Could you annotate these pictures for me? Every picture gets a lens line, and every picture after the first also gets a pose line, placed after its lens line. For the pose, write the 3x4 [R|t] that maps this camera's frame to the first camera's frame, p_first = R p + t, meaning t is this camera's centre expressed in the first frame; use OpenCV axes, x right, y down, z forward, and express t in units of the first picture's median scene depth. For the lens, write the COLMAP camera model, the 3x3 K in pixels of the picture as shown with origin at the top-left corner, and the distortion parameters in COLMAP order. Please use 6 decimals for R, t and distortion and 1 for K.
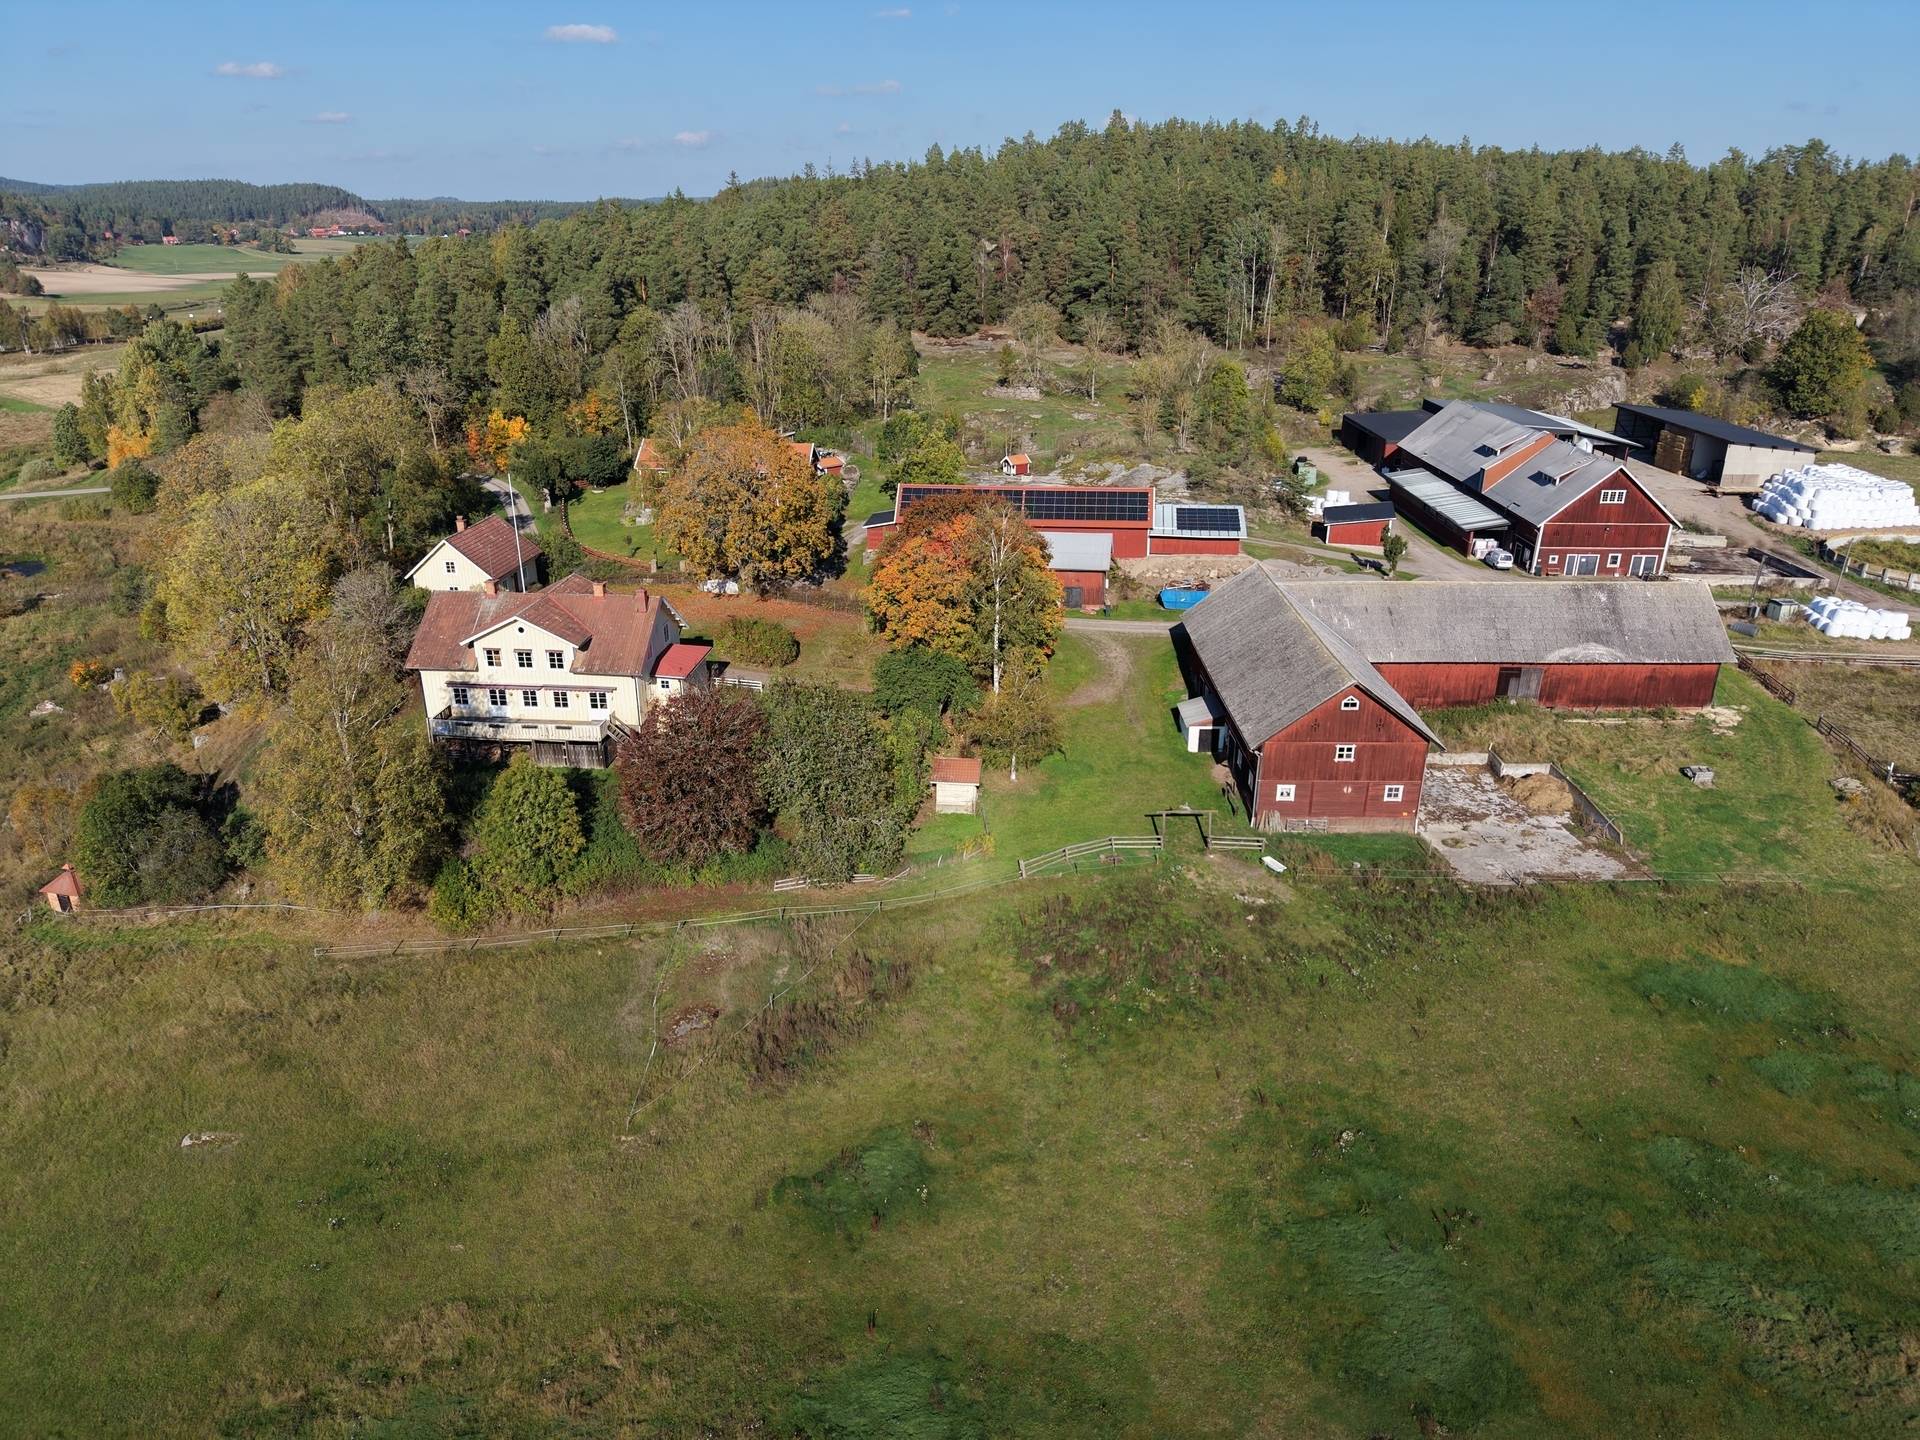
lens RADIAL K [[1295.8, 0, 969.8], [0, 1295.8, 728.7], [0, 0, 1]] dist [0.010777, 0.002346]
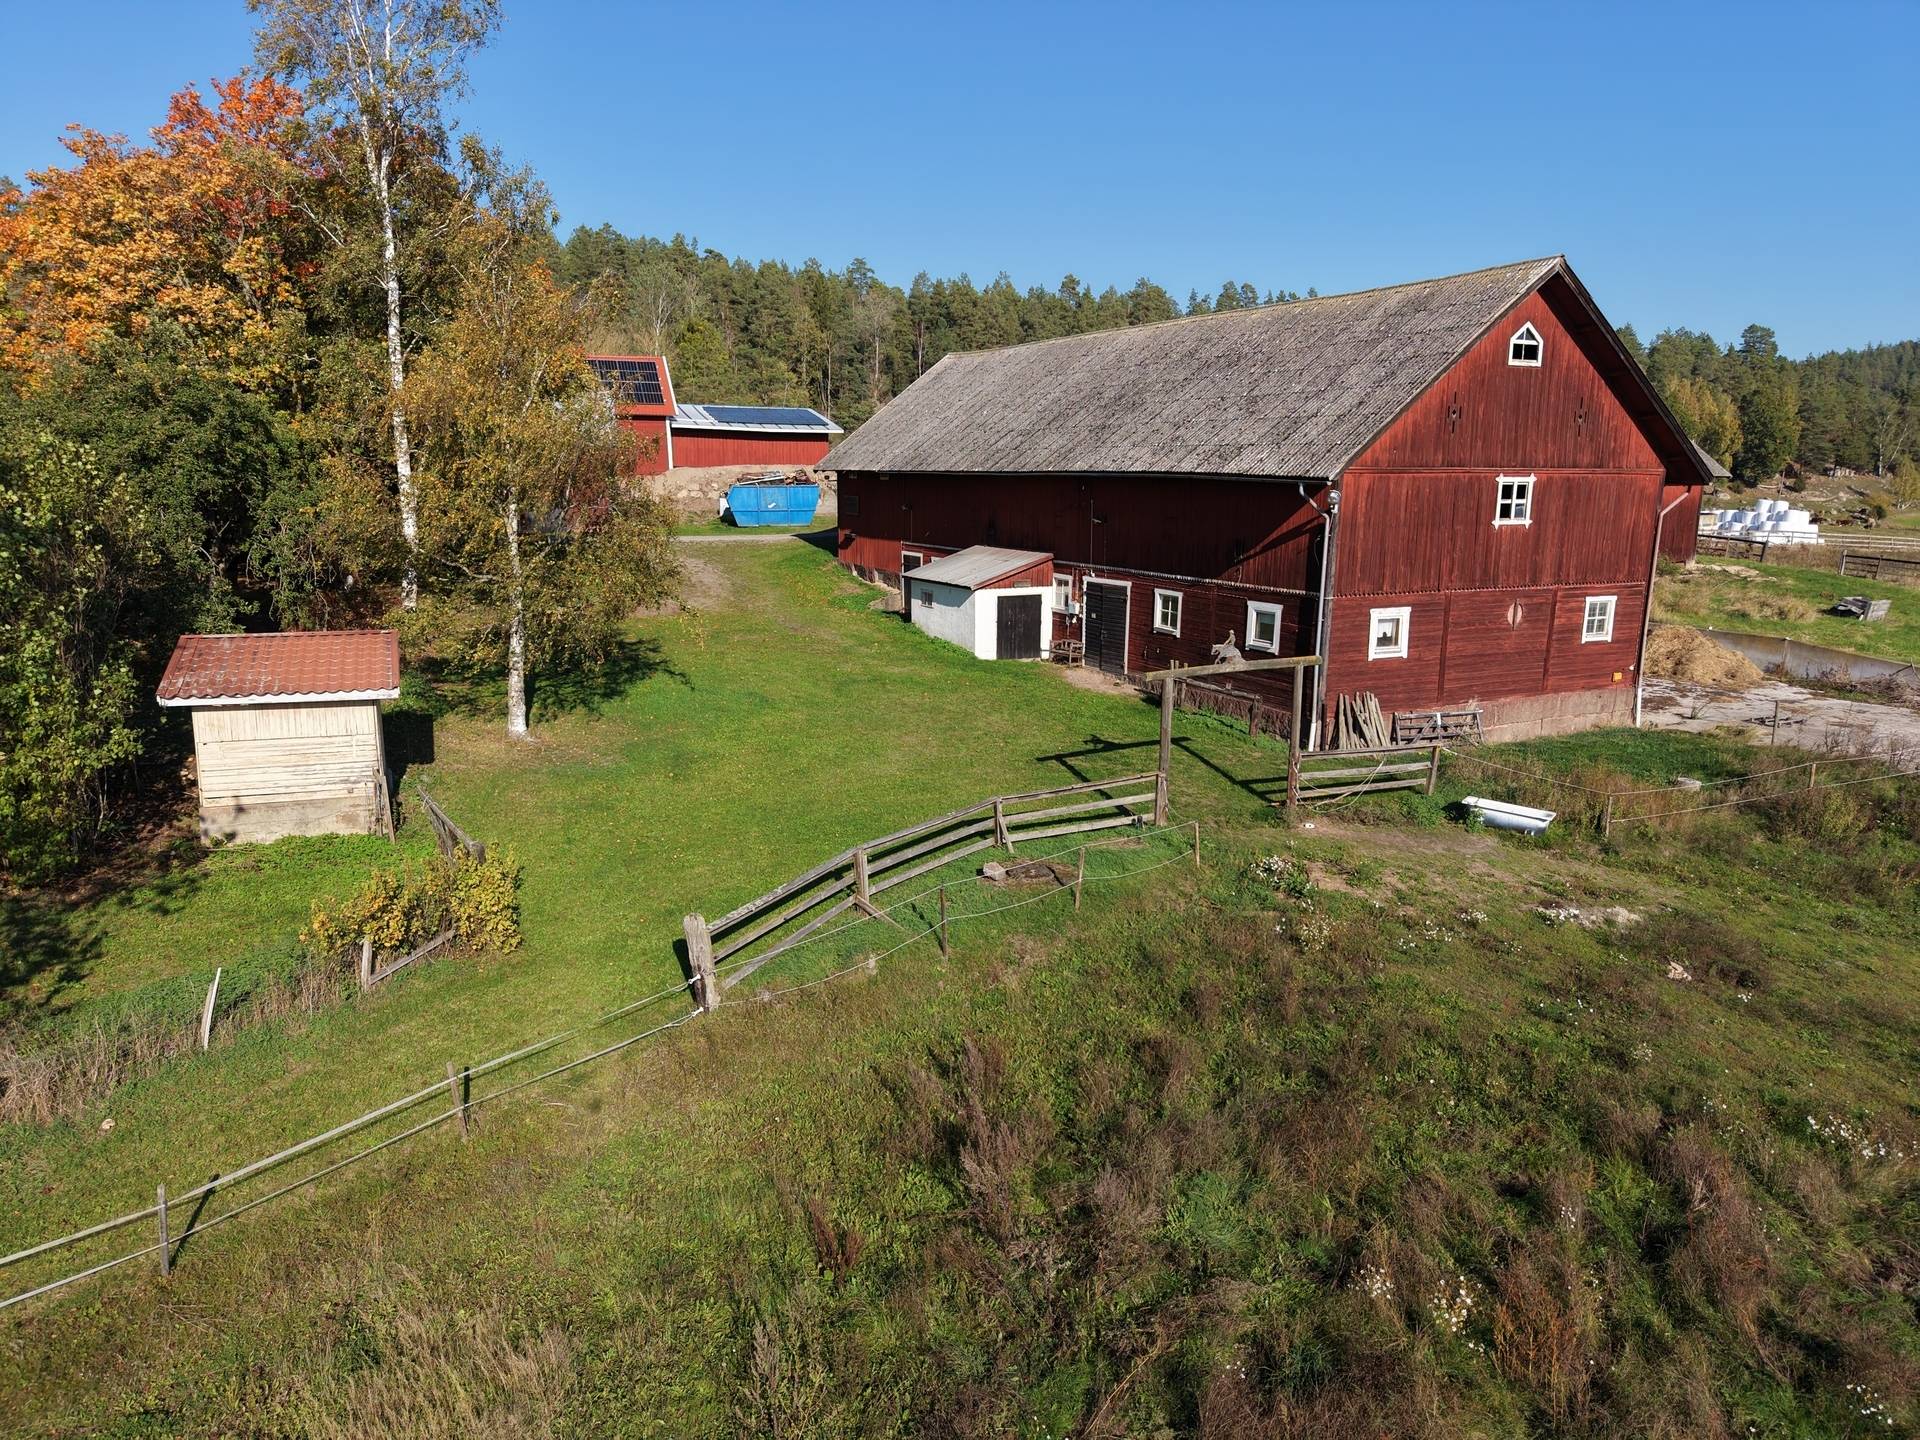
lens RADIAL K [[1295.8, 0, 970.3], [0, 1295.8, 725.6], [0, 0, 1]] dist [0.010777, 0.002346]
pose [[0.879350, -0.083802, 0.468744, -0.012058], [0.166139, 0.976527, -0.137088, 0.094904], [-0.446253, 0.198425, 0.872631, 0.711332]]
